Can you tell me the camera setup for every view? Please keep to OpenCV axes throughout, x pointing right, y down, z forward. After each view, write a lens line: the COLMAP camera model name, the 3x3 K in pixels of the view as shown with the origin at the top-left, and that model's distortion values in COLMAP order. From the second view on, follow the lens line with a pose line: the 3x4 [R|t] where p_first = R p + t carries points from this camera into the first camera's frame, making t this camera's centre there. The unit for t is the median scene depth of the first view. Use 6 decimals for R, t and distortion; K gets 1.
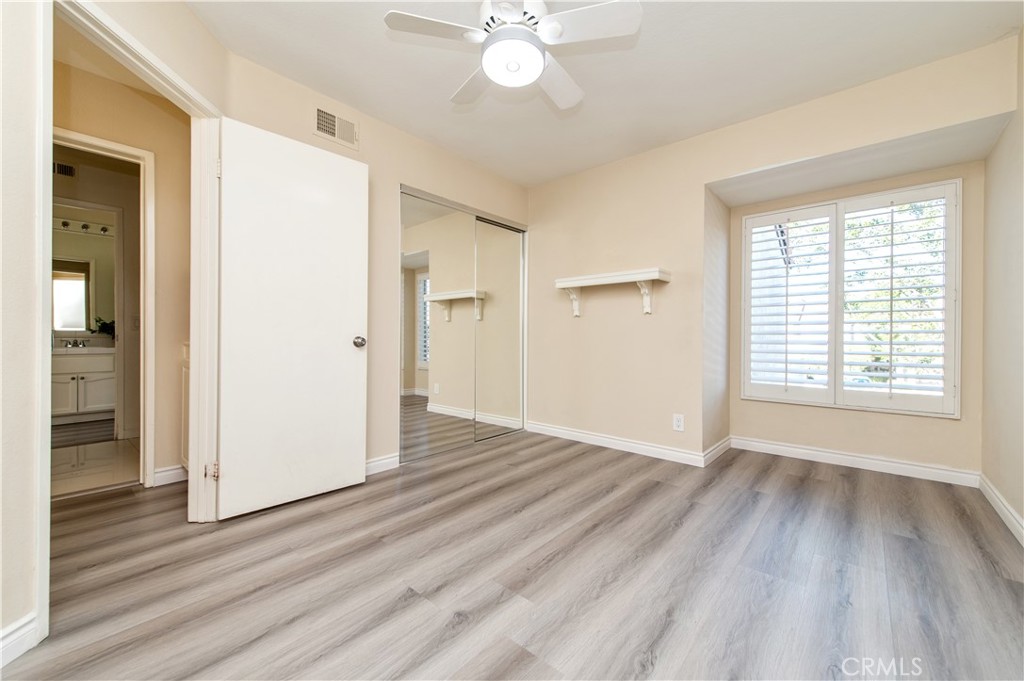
lens RADIAL K [[399.3, 0, 513.0], [0, 399.3, 341.6], [0, 0, 1]] dist [0.017147, -0.005274]
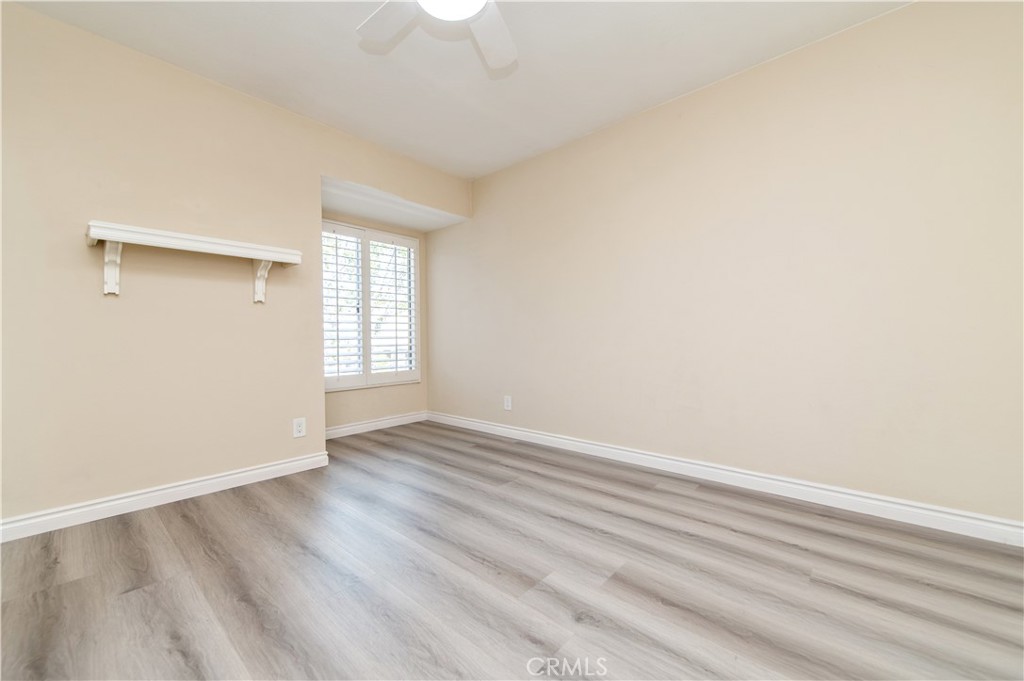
lens RADIAL K [[399.3, 0, 513.0], [0, 399.3, 341.6], [0, 0, 1]] dist [0.017147, -0.005274]
pose [[0.011985, -0.013252, 0.999840, -0.543498], [0.022166, 0.999670, 0.012984, 0.009874], [-0.999682, 0.022007, 0.012275, 0.577504]]
